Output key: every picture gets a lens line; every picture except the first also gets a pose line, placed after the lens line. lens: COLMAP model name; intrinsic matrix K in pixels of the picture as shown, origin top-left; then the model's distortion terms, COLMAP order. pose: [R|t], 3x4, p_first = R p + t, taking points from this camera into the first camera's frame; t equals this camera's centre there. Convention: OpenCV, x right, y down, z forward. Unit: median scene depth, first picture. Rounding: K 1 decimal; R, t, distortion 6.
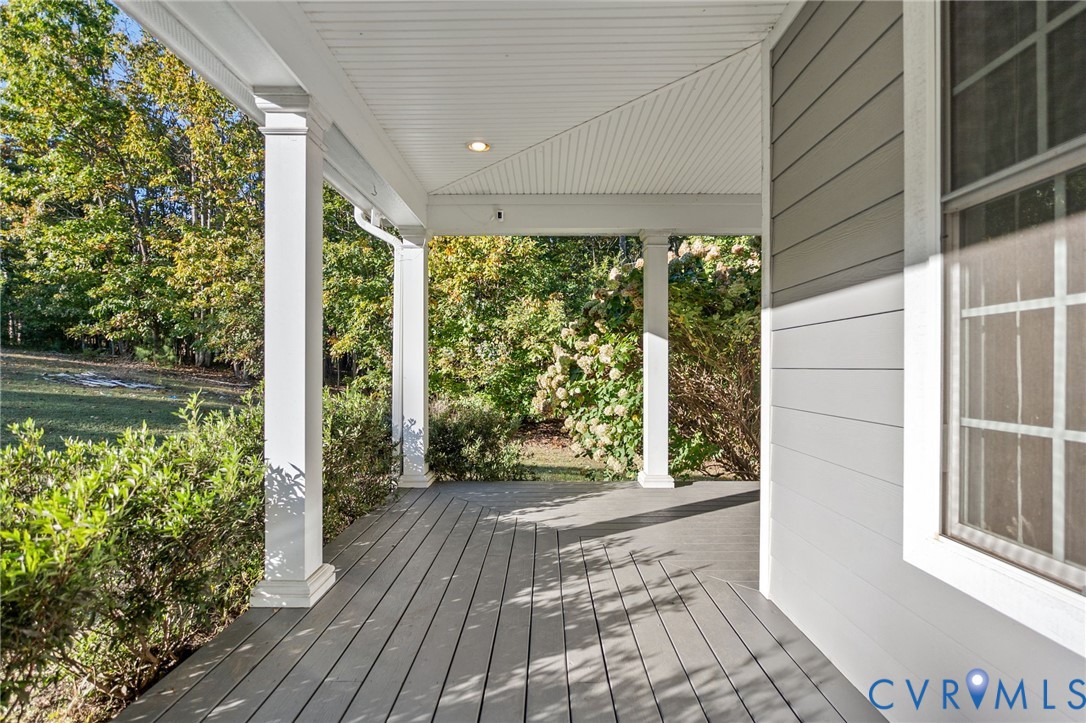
lens RADIAL K [[497.7, 0, 540.3], [0, 497.7, 363.3], [0, 0, 1]] dist [-0.008336, -0.000586]
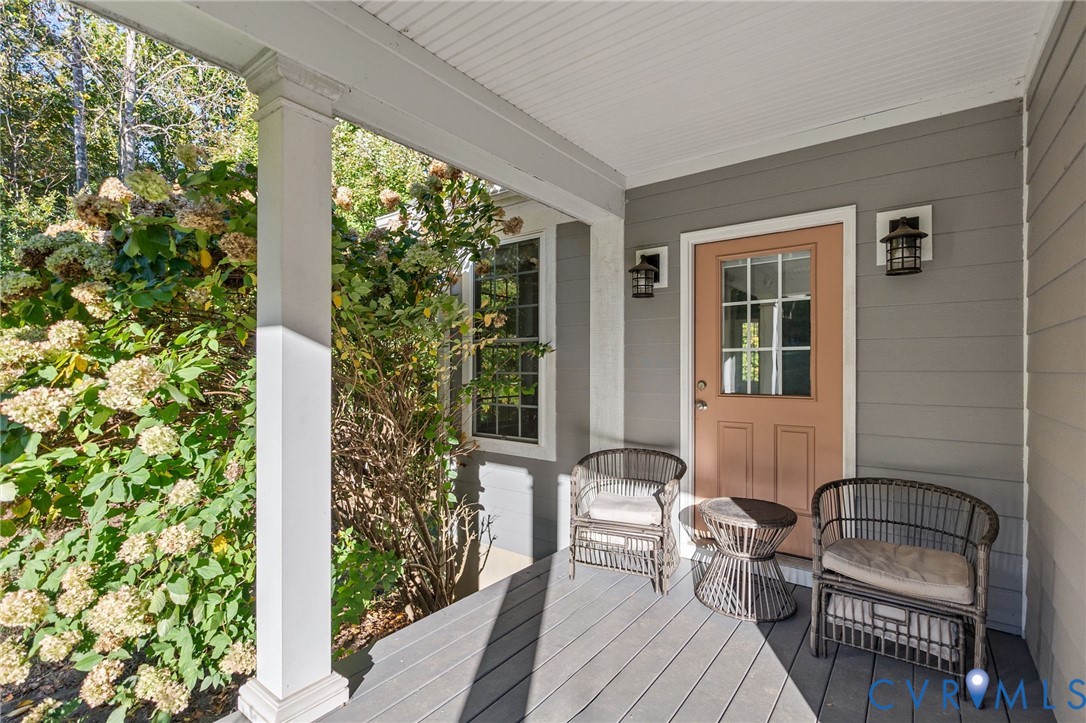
lens RADIAL K [[497.7, 0, 540.3], [0, 497.7, 363.3], [0, 0, 1]] dist [-0.008336, -0.000586]
pose [[0.599607, -0.004189, 0.800284, 0.027603], [-0.004187, 0.999956, 0.008371, -0.034236], [-0.800284, -0.008371, 0.599563, 0.530022]]
